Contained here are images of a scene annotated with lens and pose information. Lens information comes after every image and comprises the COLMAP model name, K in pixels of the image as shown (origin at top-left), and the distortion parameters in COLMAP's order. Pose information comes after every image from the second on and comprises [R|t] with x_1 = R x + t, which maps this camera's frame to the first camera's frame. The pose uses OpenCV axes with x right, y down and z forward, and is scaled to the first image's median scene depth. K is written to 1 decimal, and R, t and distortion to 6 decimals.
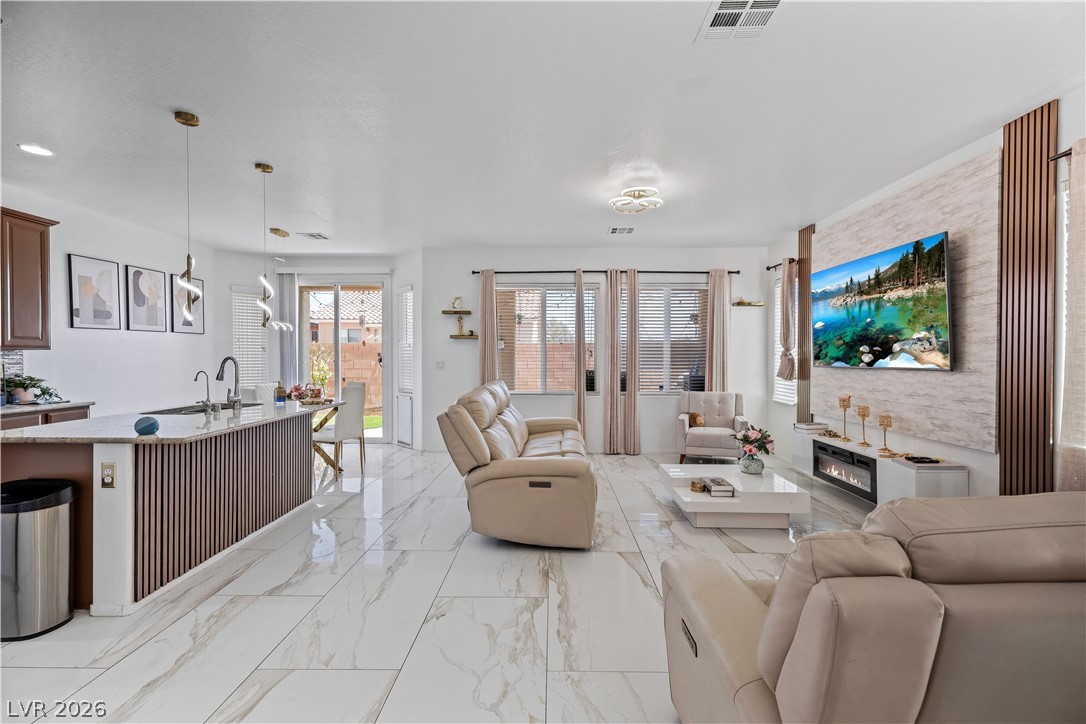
lens RADIAL K [[482.4, 0, 541.8], [0, 482.4, 361.8], [0, 0, 1]] dist [0.008868, -0.000738]
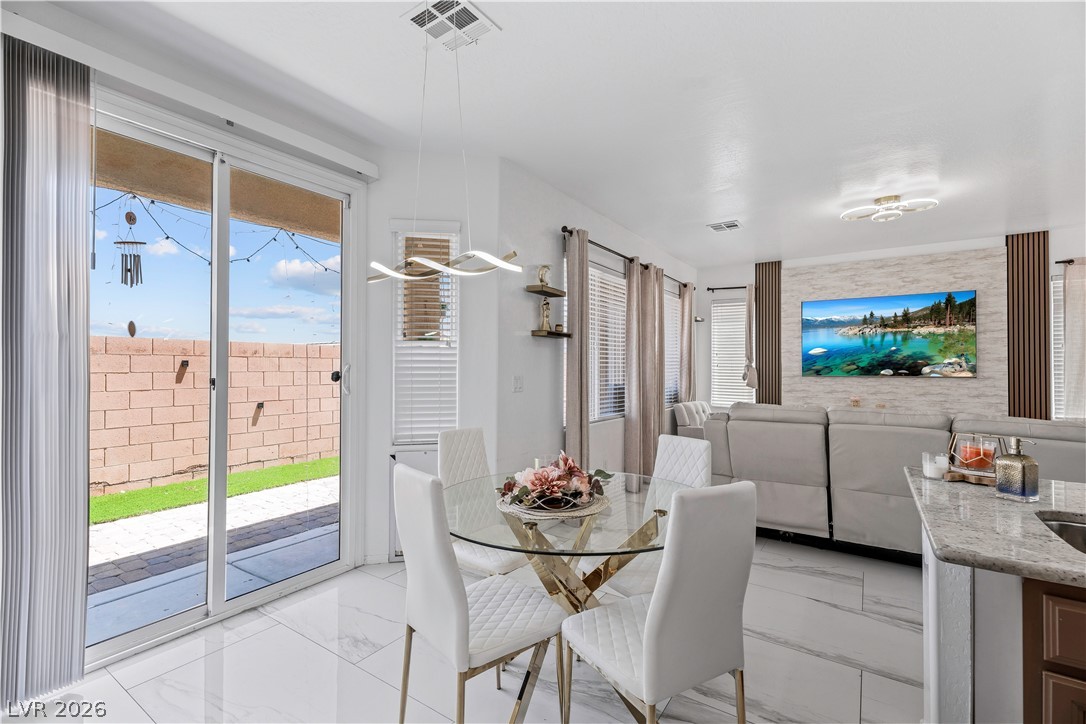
lens RADIAL K [[482.4, 0, 544.3], [0, 482.4, 361.3], [0, 0, 1]] dist [0.008868, -0.000738]
pose [[0.543336, 0.012090, 0.839428, -0.874671], [0.003598, 0.999854, -0.016730, -0.012499], [-0.839508, 0.012110, 0.543213, 0.913694]]
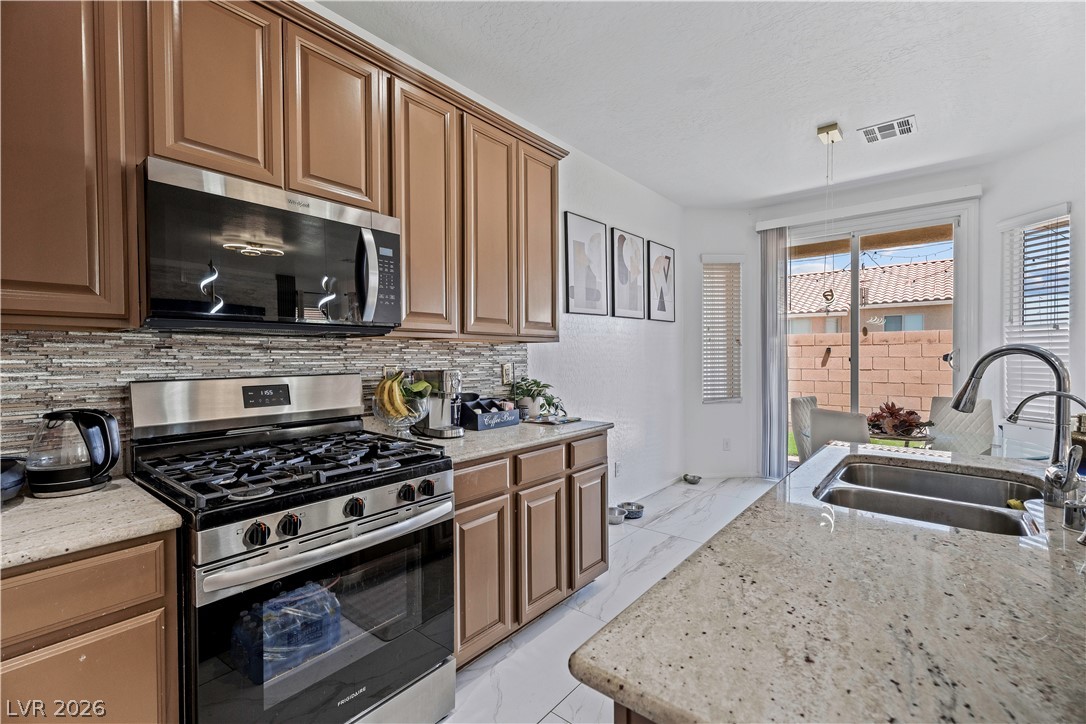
lens RADIAL K [[482.4, 0, 542.3], [0, 482.4, 362.2], [0, 0, 1]] dist [0.008868, -0.000738]
pose [[0.784281, 0.006122, -0.620376, -0.525042], [-0.002334, 0.999973, 0.006917, -0.000839], [0.620402, -0.003977, 0.784274, 0.392615]]
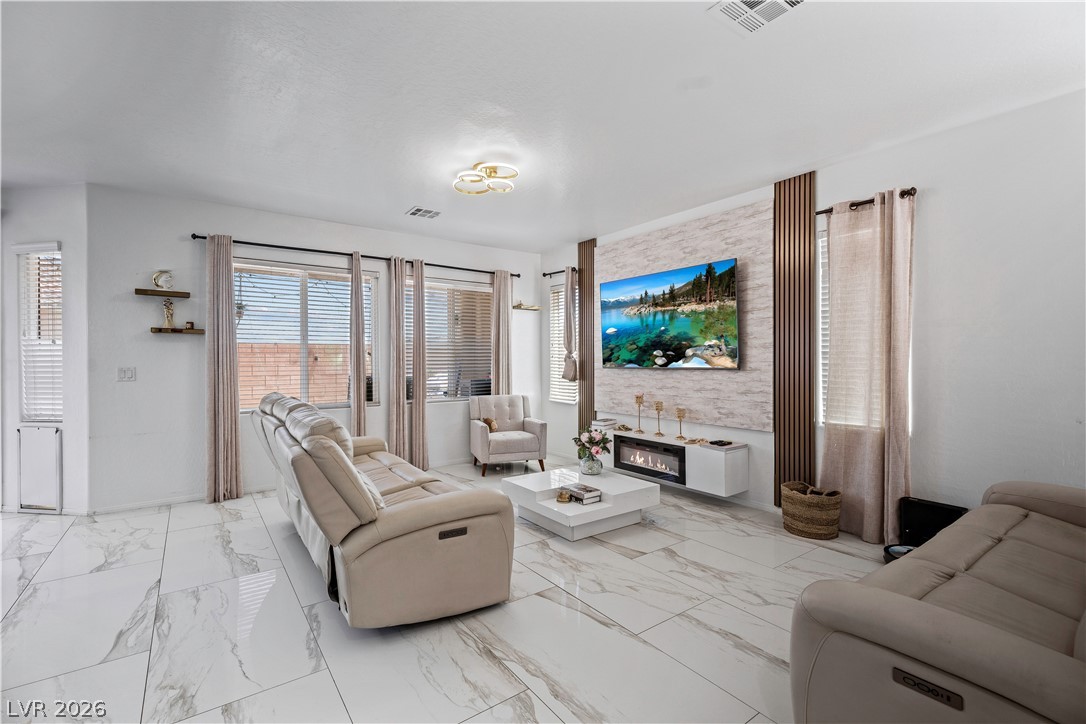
lens RADIAL K [[482.4, 0, 544.8], [0, 482.4, 363.5], [0, 0, 1]] dist [0.008868, -0.000738]
pose [[0.793758, -0.008637, 0.608173, -0.219211], [0.008971, 0.999957, 0.002492, -0.005144], [-0.608168, 0.003478, 0.793801, 0.211204]]
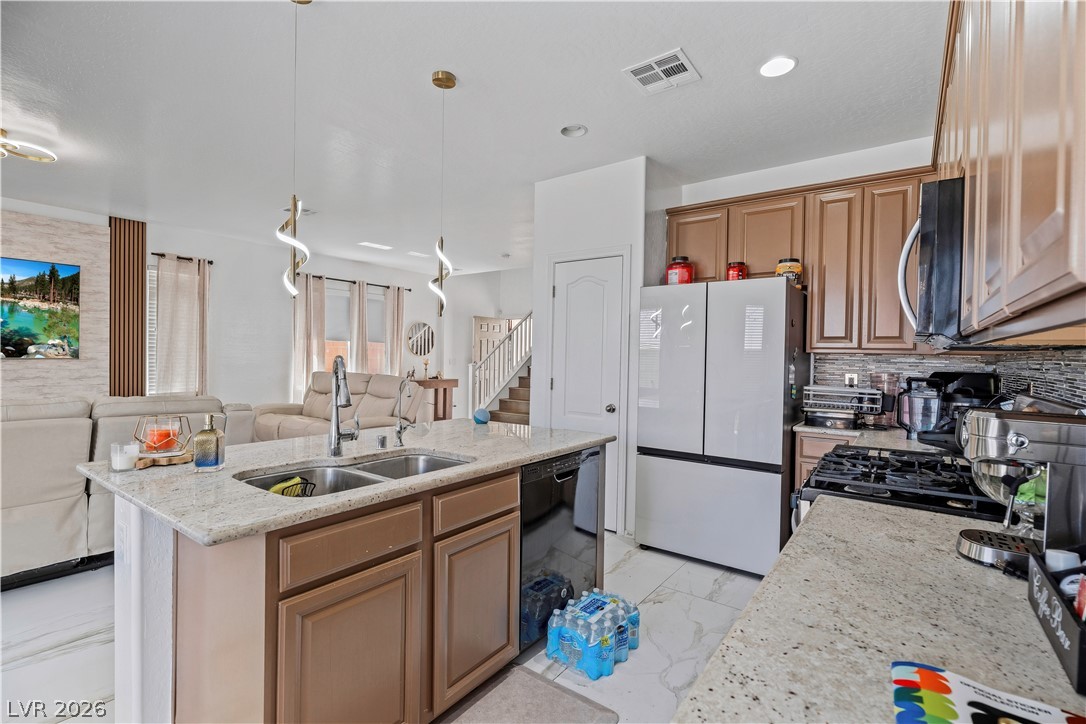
lens RADIAL K [[482.4, 0, 547.1], [0, 482.4, 360.5], [0, 0, 1]] dist [0.008868, -0.000738]
pose [[-0.822964, -0.018170, 0.567803, -0.837830], [-0.009122, 0.999782, 0.018773, -0.014245], [-0.568021, 0.010271, -0.822950, 0.975538]]
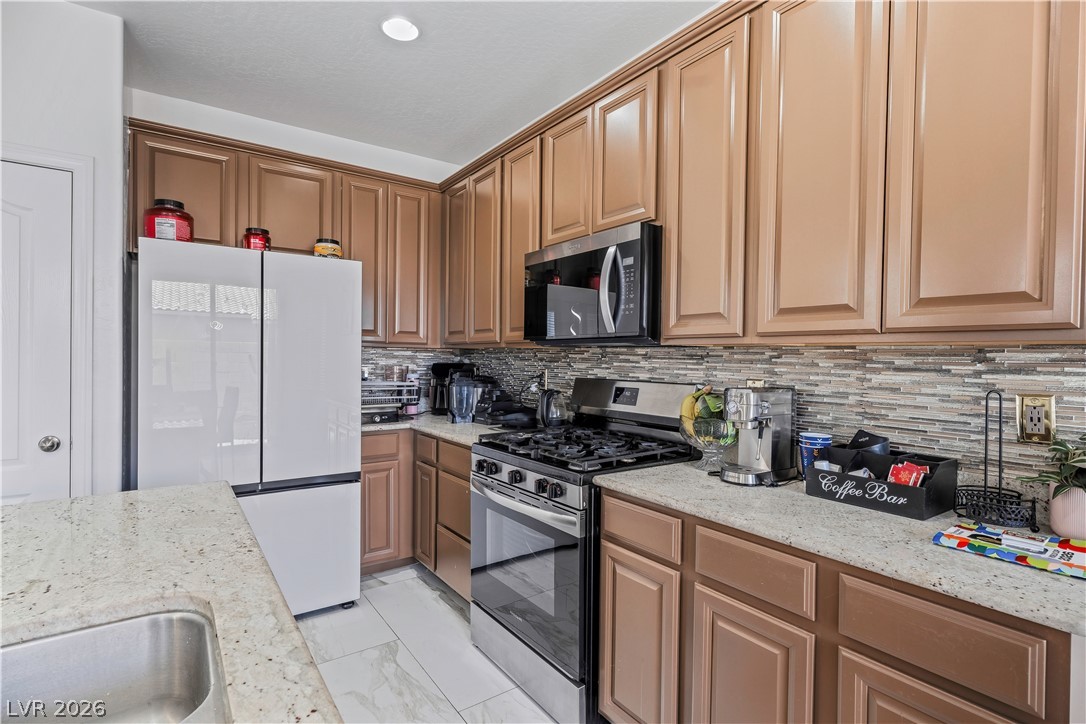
lens RADIAL K [[517.4, 0, 541.6], [0, 517.4, 362.8], [0, 0, 1]] dist [0.003942, -0.003412]
pose [[-0.803124, -0.000344, -0.595812, -0.559172], [-0.016071, 0.999648, 0.021087, -0.012583], [0.595596, 0.026510, -0.802847, 0.894108]]
